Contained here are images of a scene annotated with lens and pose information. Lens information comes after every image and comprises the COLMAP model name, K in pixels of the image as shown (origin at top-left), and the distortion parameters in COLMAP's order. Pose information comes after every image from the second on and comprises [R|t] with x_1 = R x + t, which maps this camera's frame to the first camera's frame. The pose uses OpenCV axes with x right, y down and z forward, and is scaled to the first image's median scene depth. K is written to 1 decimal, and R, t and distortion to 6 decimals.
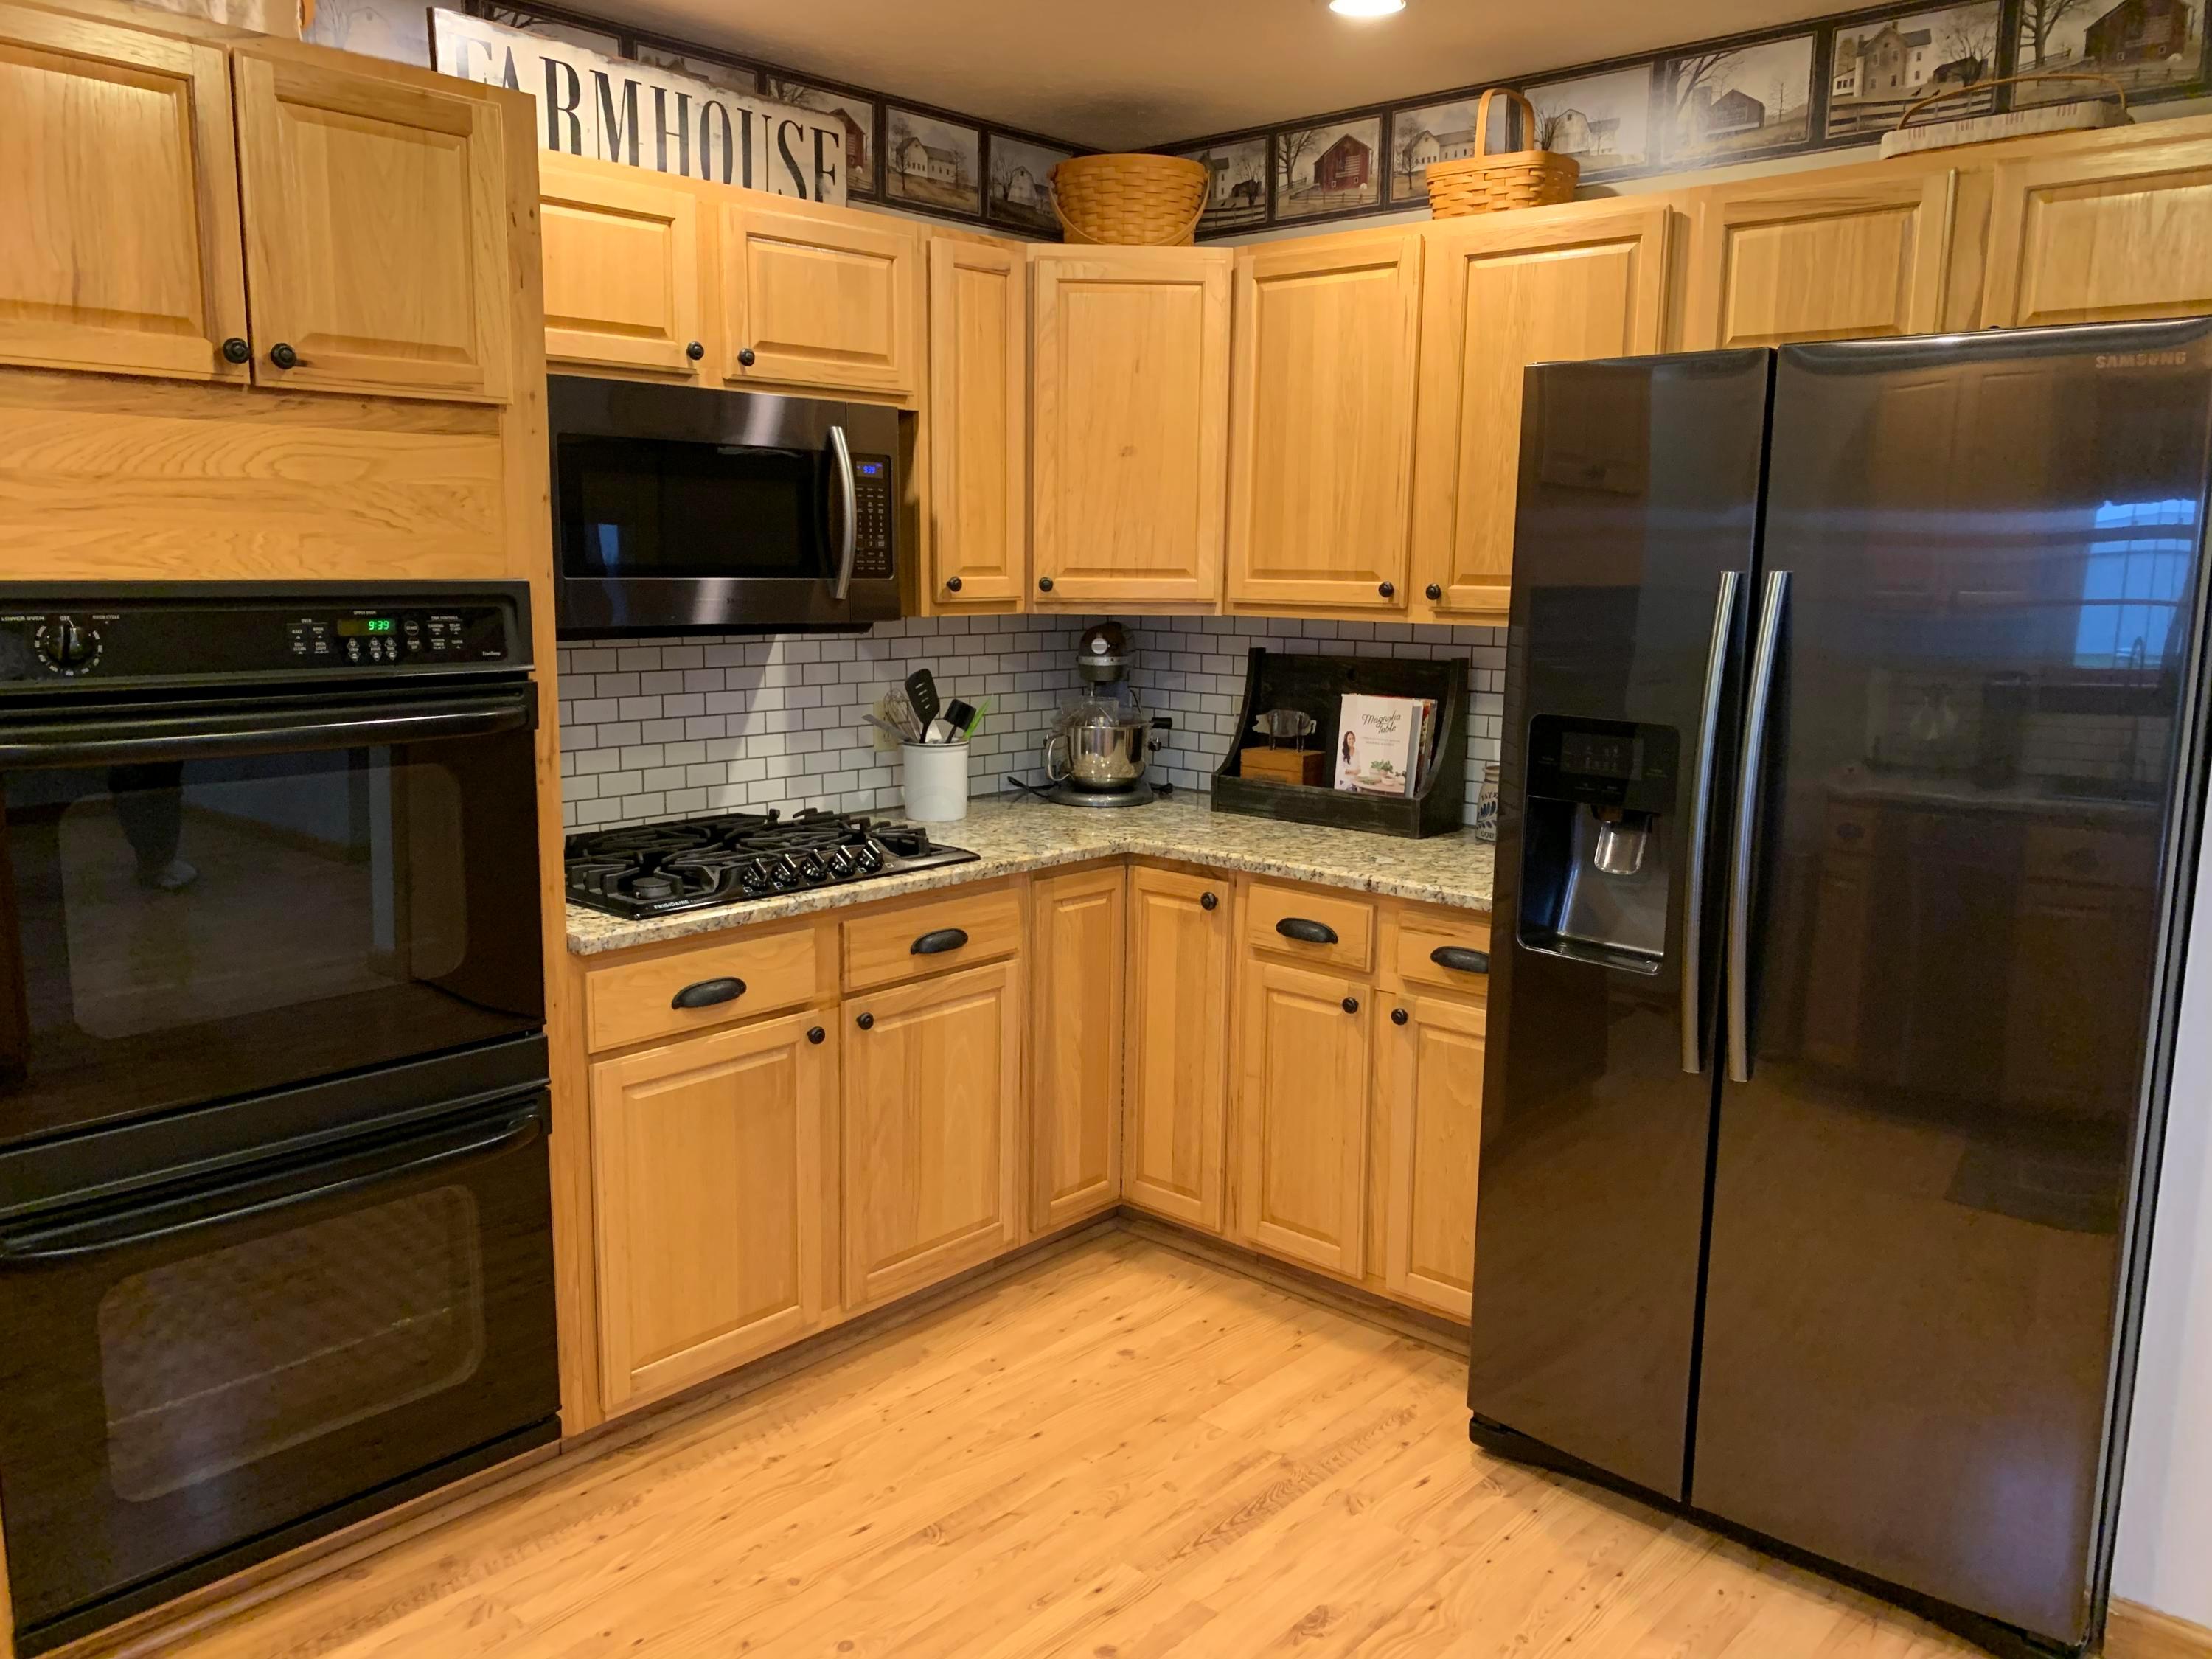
lens RADIAL K [[1687.9, 0, 1104.1], [0, 1687.9, 828.4], [0, 0, 1]] dist [0.026871, -0.035242]
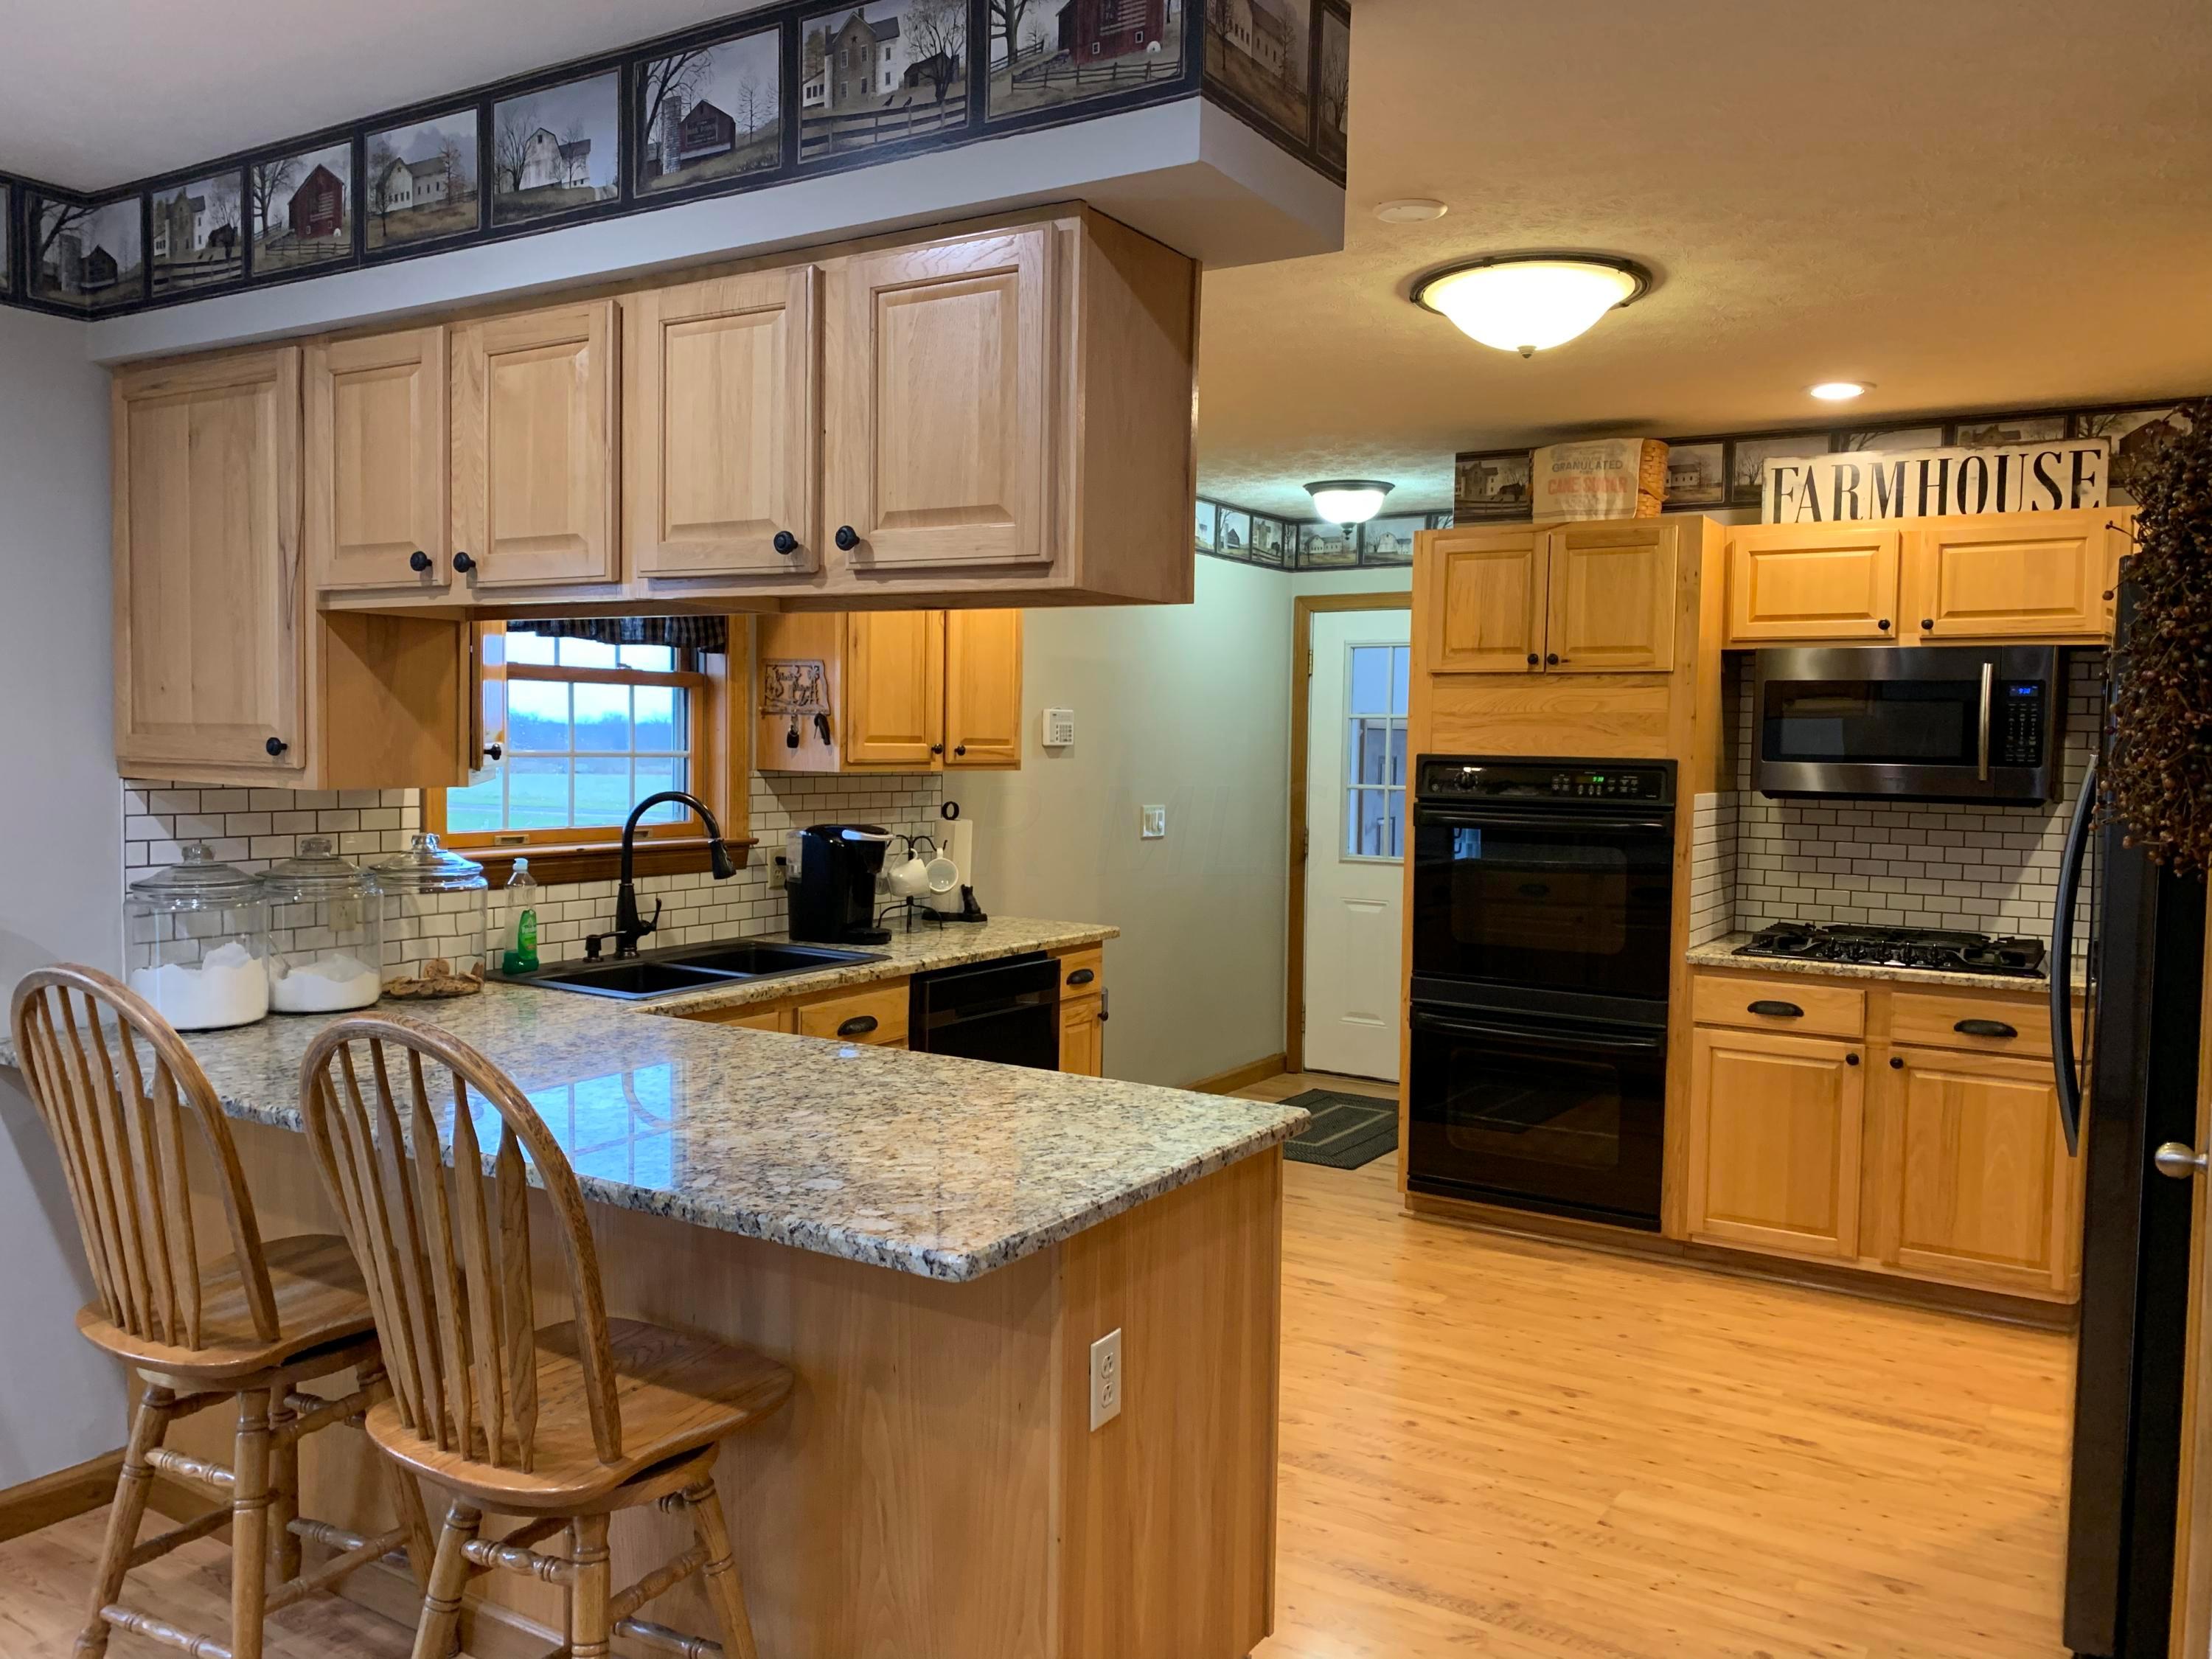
lens RADIAL K [[1687.9, 0, 1121.3], [0, 1687.9, 821.6], [0, 0, 1]] dist [0.026871, -0.035242]
pose [[0.187576, 0.041253, -0.981383, 1.459311], [-0.174552, 0.984615, 0.008026, 0.017552], [0.966616, 0.169797, 0.191891, 0.034485]]
